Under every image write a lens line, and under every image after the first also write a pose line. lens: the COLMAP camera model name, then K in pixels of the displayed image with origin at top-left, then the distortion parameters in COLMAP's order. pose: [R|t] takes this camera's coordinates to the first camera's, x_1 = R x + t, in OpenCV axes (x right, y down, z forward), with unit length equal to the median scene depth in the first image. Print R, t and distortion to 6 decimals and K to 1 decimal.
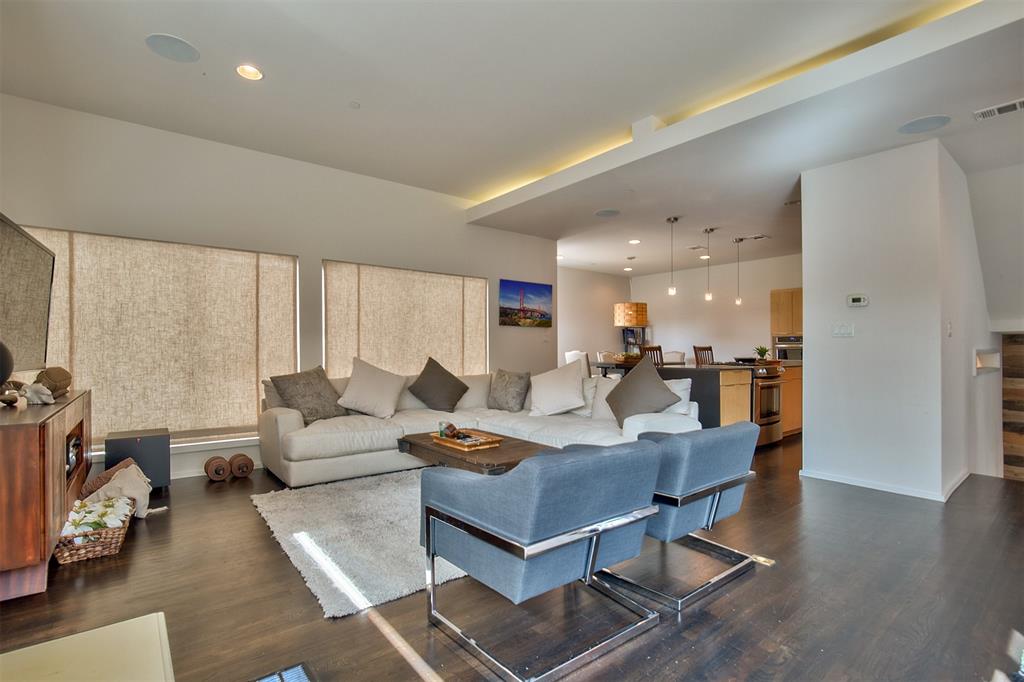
lens RADIAL K [[487.8, 0, 510.4], [0, 487.8, 344.7], [0, 0, 1]] dist [-0.027713, 0.001234]
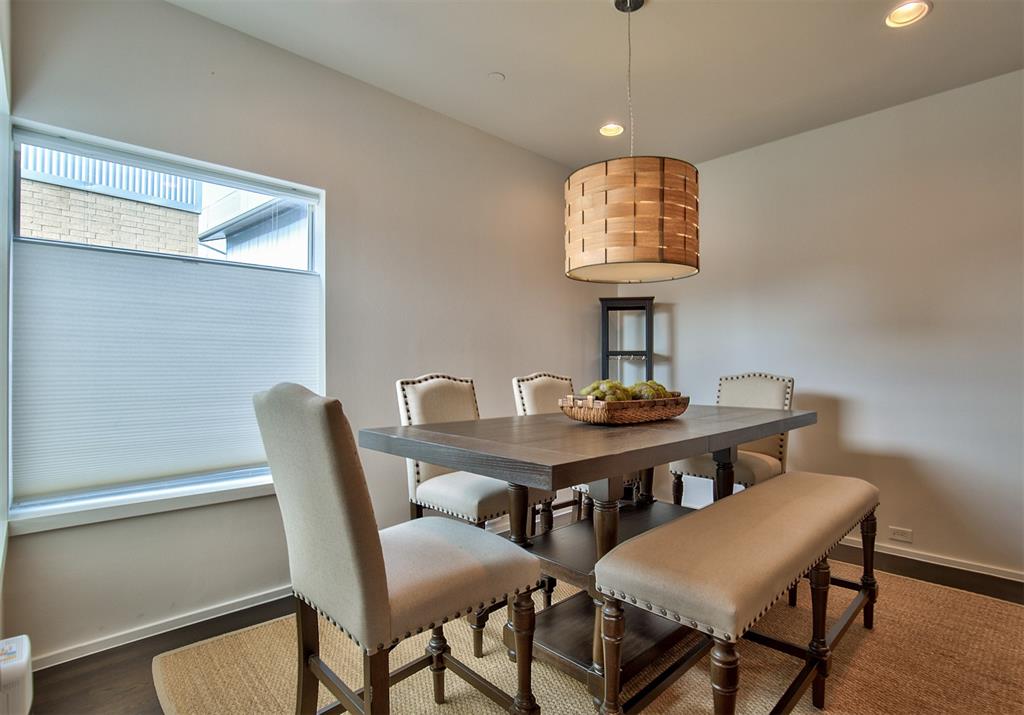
lens RADIAL K [[510.2, 0, 549.2], [0, 510.2, 361.0], [0, 0, 1]] dist [0.000838, 0.000113]
pose [[0.992423, -0.006682, 0.122686, 0.221819], [0.006643, 0.999978, 0.000729, 0.007910], [-0.122688, 0.000091, 0.992445, 0.955565]]
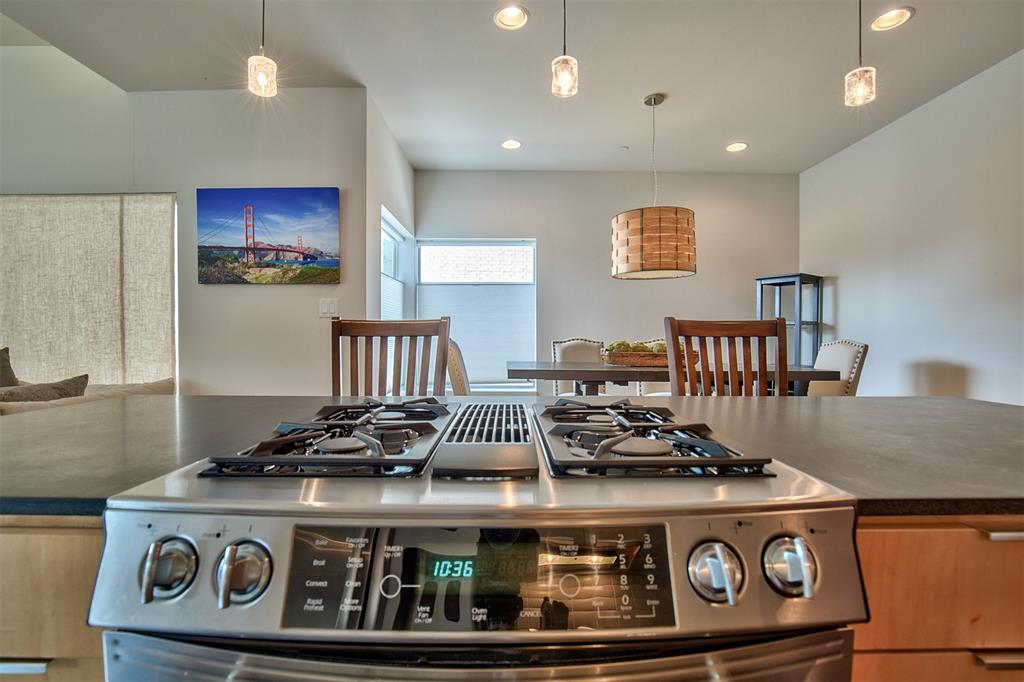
lens RADIAL K [[473.5, 0, 508.5], [0, 473.5, 346.4], [0, 0, 1]] dist [-0.029146, -0.000262]
pose [[0.783799, 0.009410, -0.620944, 0.496918], [0.007708, 0.999661, 0.024879, 0.012398], [0.620967, -0.024286, 0.783460, 0.802320]]
